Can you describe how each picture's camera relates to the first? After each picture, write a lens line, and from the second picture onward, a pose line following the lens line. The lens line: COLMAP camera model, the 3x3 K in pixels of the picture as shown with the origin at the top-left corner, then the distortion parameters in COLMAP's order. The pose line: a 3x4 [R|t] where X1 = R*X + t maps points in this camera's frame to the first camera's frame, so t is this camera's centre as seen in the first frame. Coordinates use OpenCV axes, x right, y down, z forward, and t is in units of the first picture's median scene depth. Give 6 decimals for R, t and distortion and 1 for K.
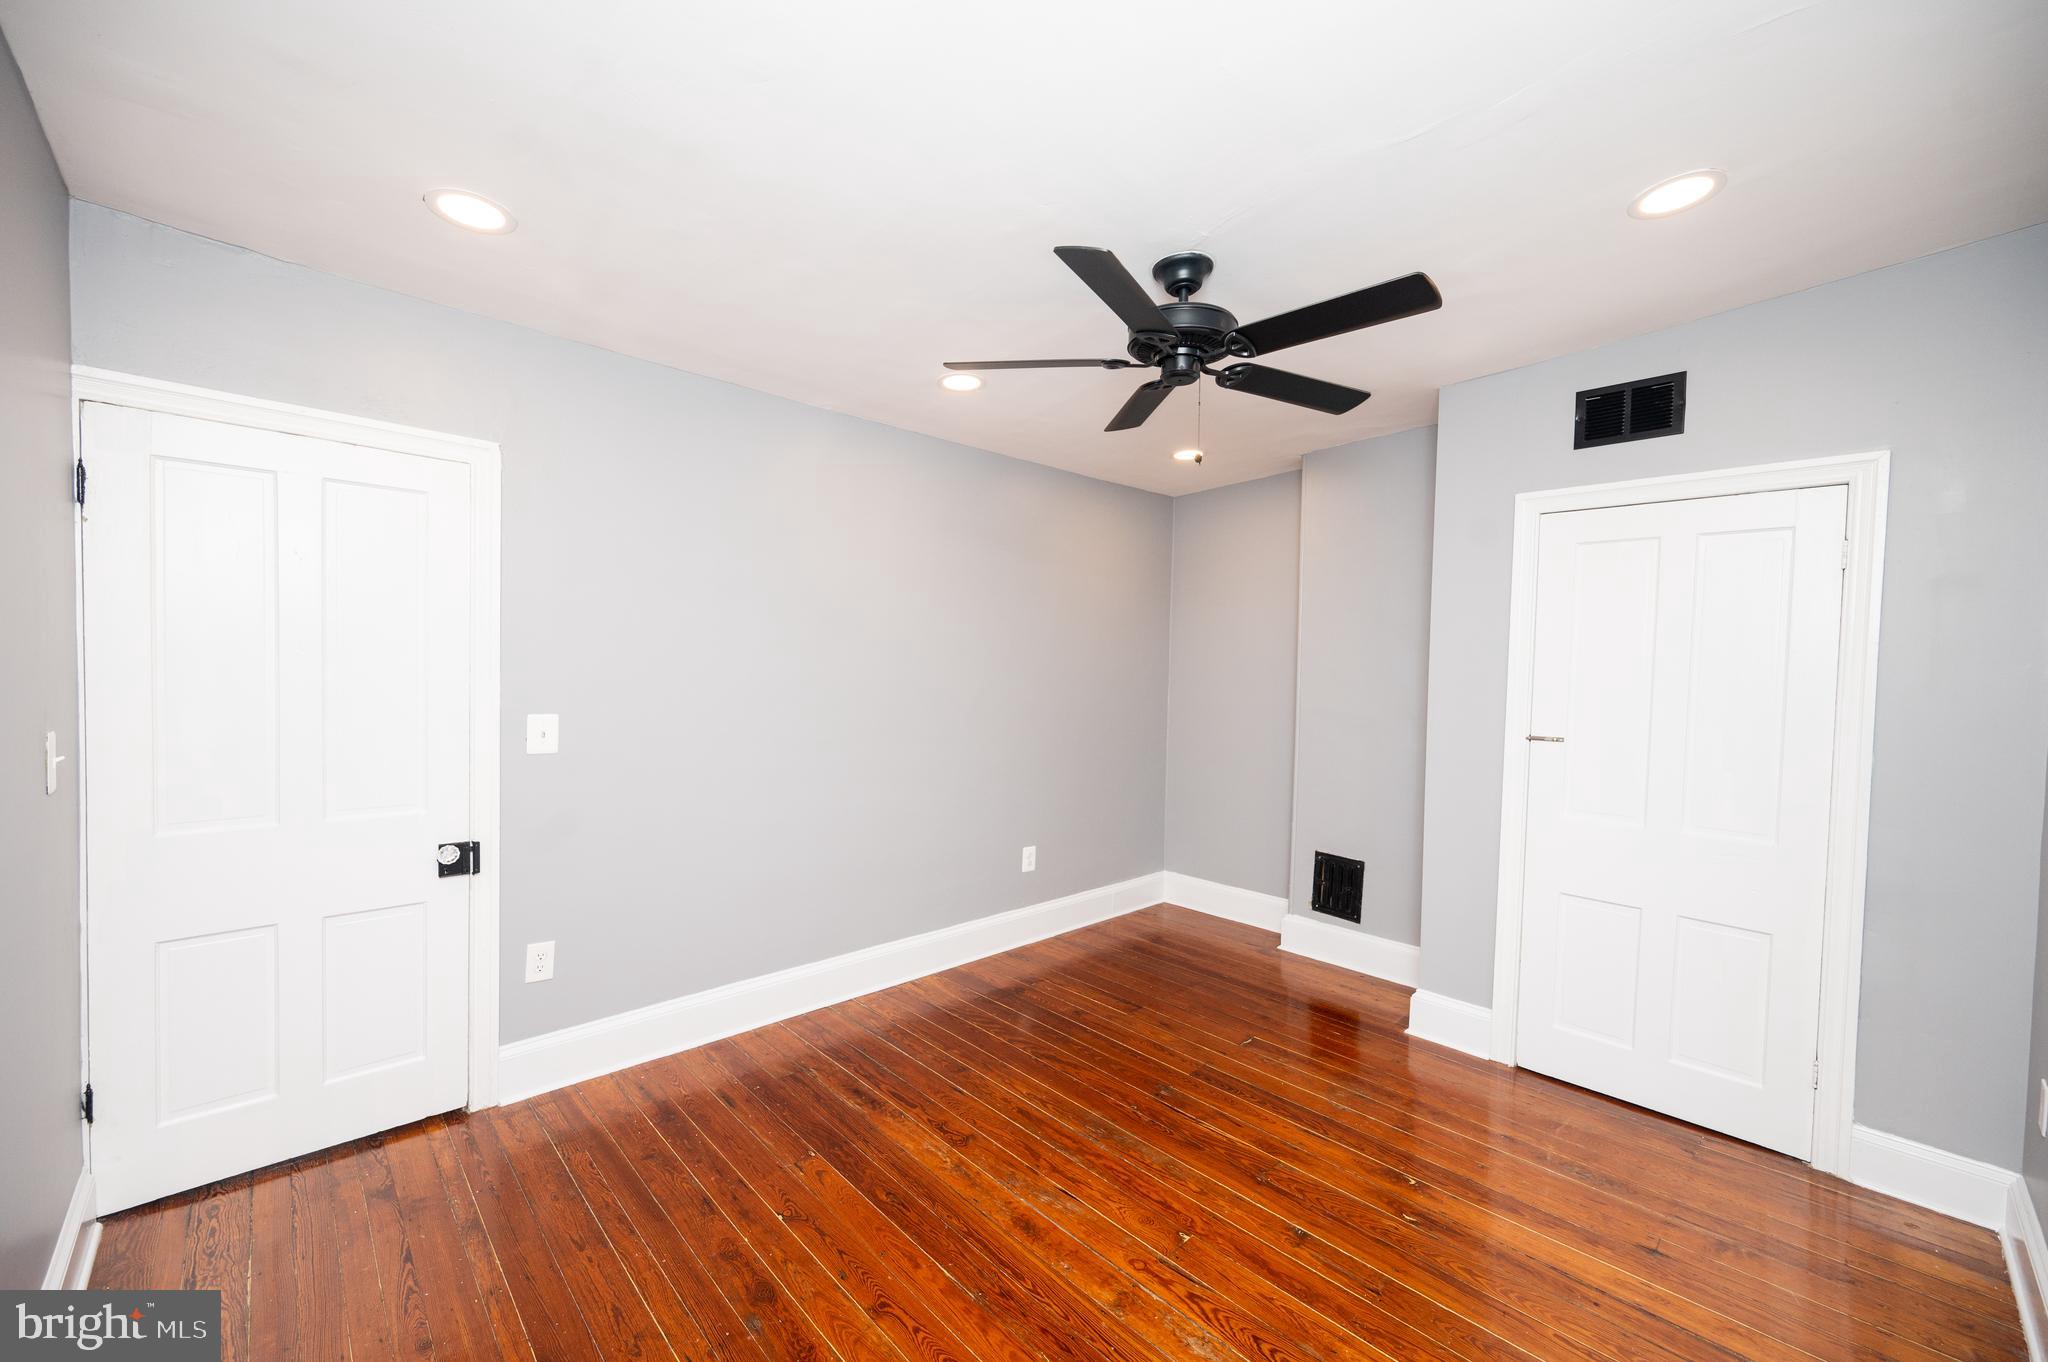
lens RADIAL K [[806.6, 0, 1028.9], [0, 806.6, 690.9], [0, 0, 1]] dist [0.001211, -0.000496]
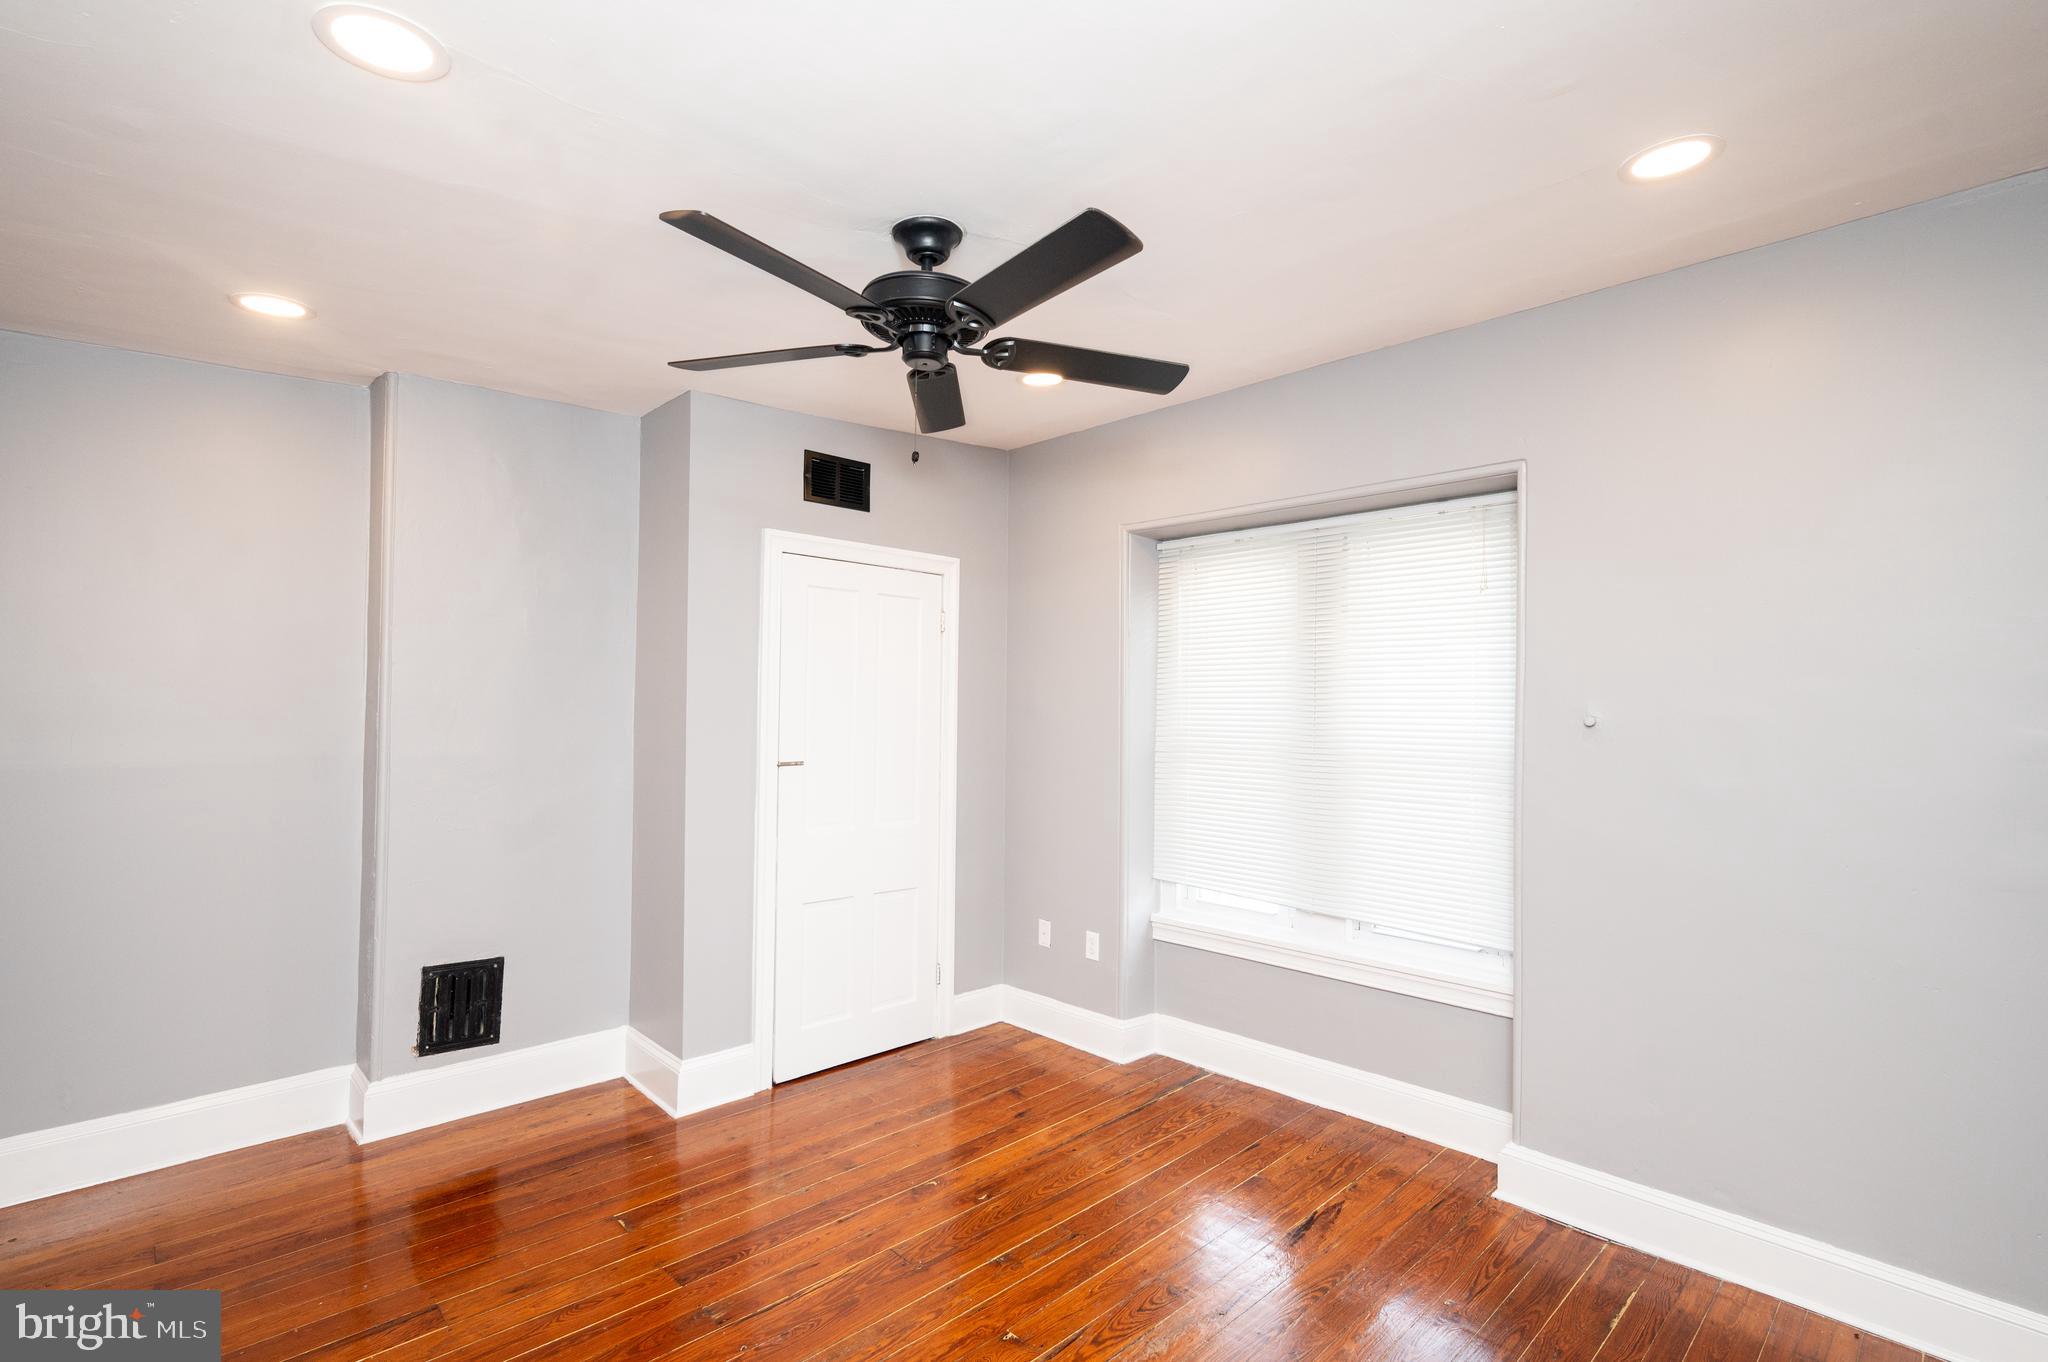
lens RADIAL K [[944.6, 0, 1026.7], [0, 944.6, 690.1], [0, 0, 1]] dist [-0.002338, -0.000168]
pose [[-0.001722, -0.001240, 0.999998, -0.621601], [0.025179, 0.999682, 0.001283, -0.031660], [-0.999681, 0.025181, -0.001690, 0.700048]]
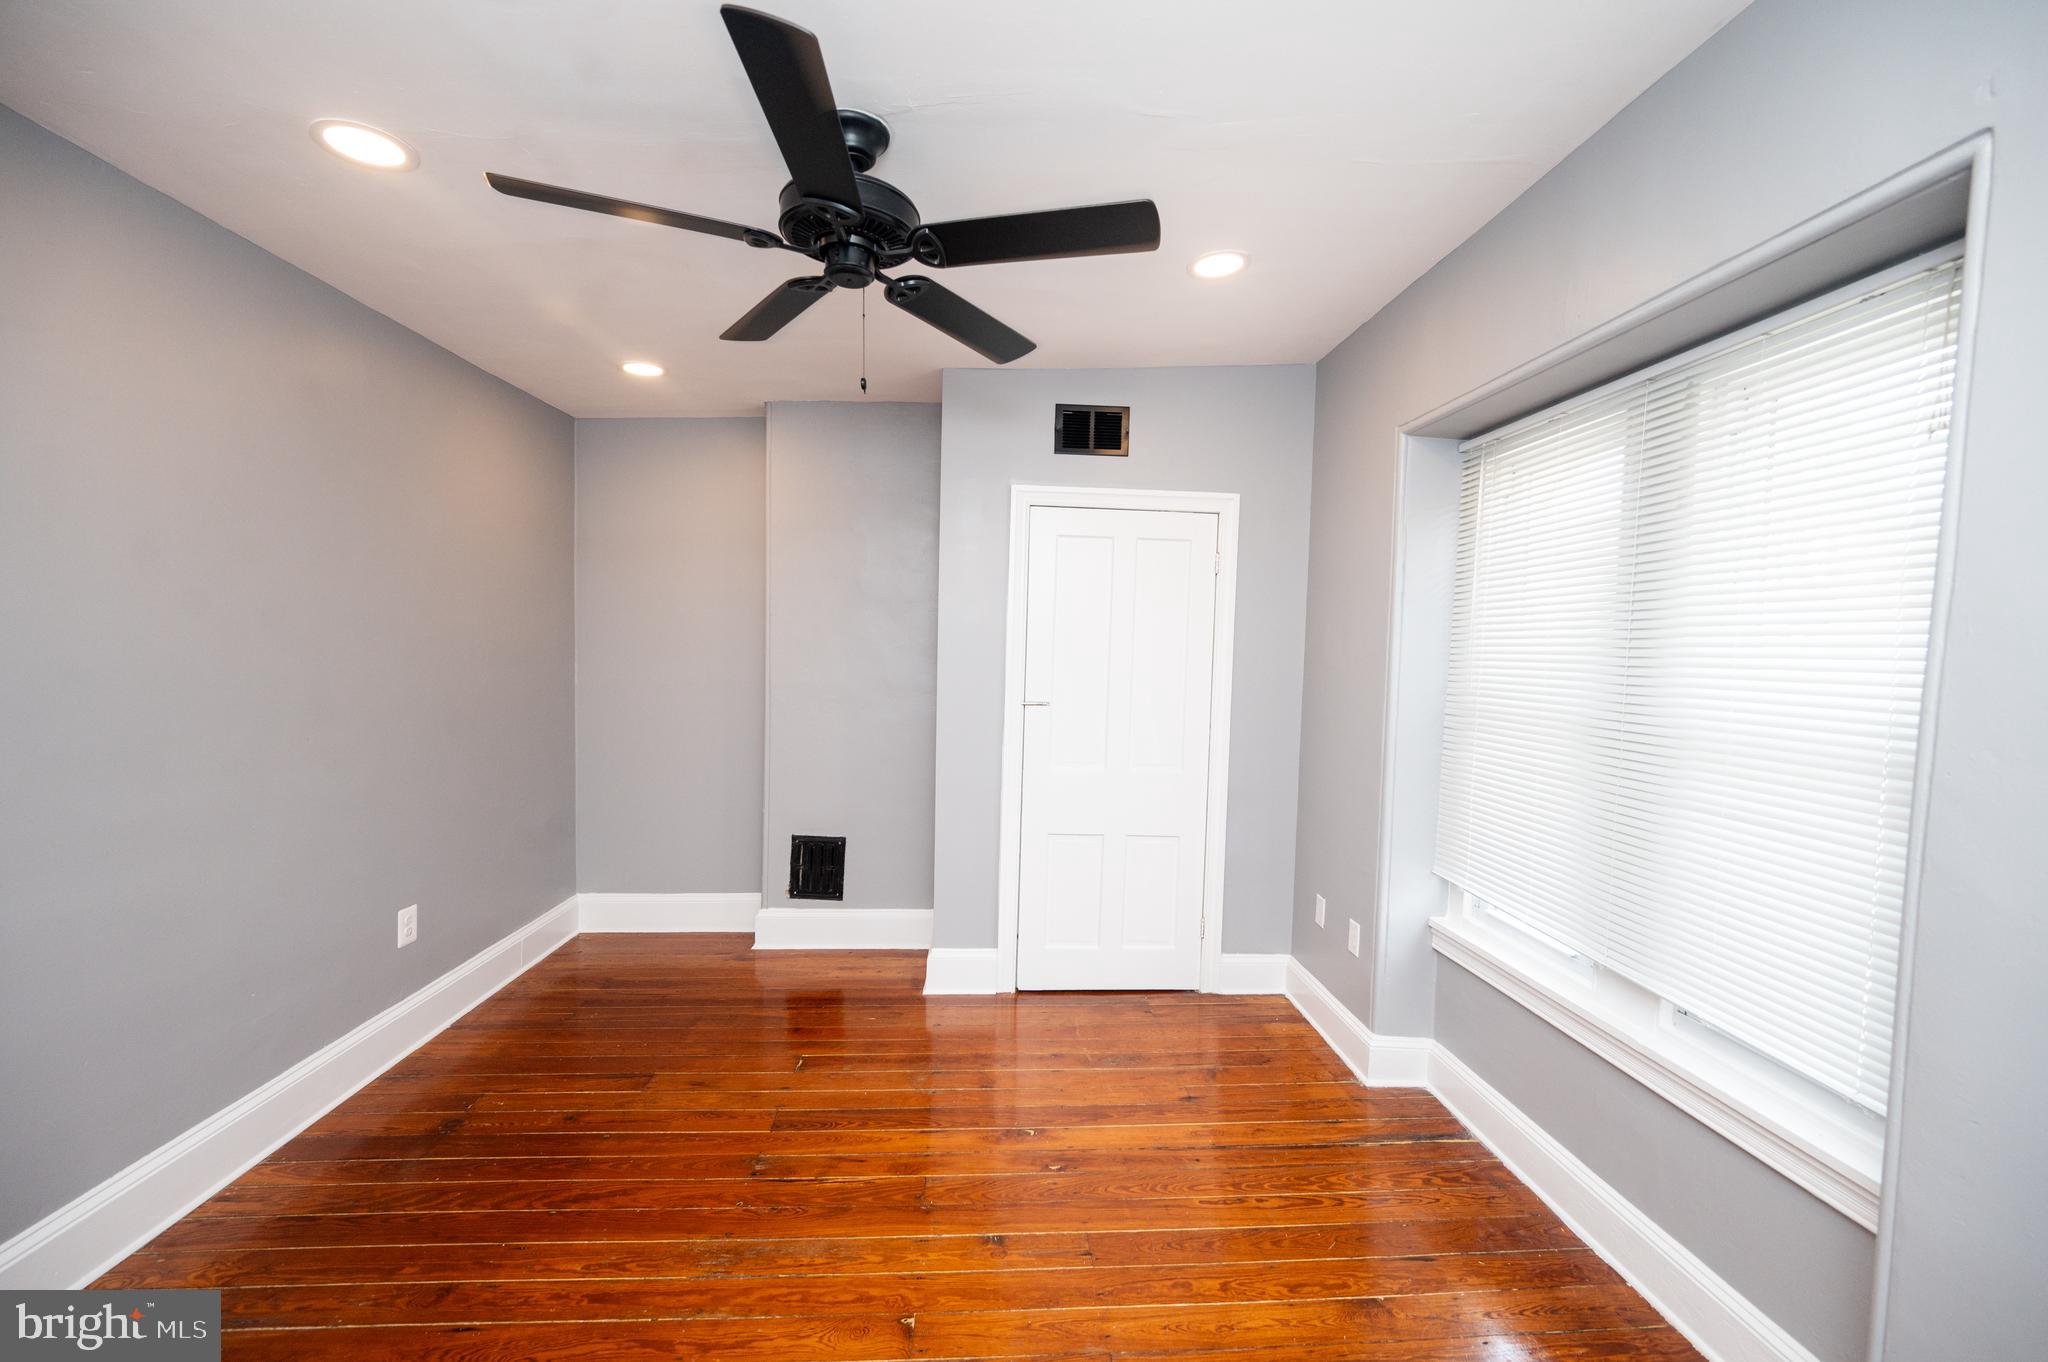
lens RADIAL K [[806.6, 0, 1028.9], [0, 806.6, 690.9], [0, 0, 1]] dist [0.001211, -0.000496]
pose [[0.646614, -0.046265, 0.761413, -0.244441], [0.014248, 0.998717, 0.048584, -0.014265], [-0.762685, -0.020567, 0.646444, 0.271255]]
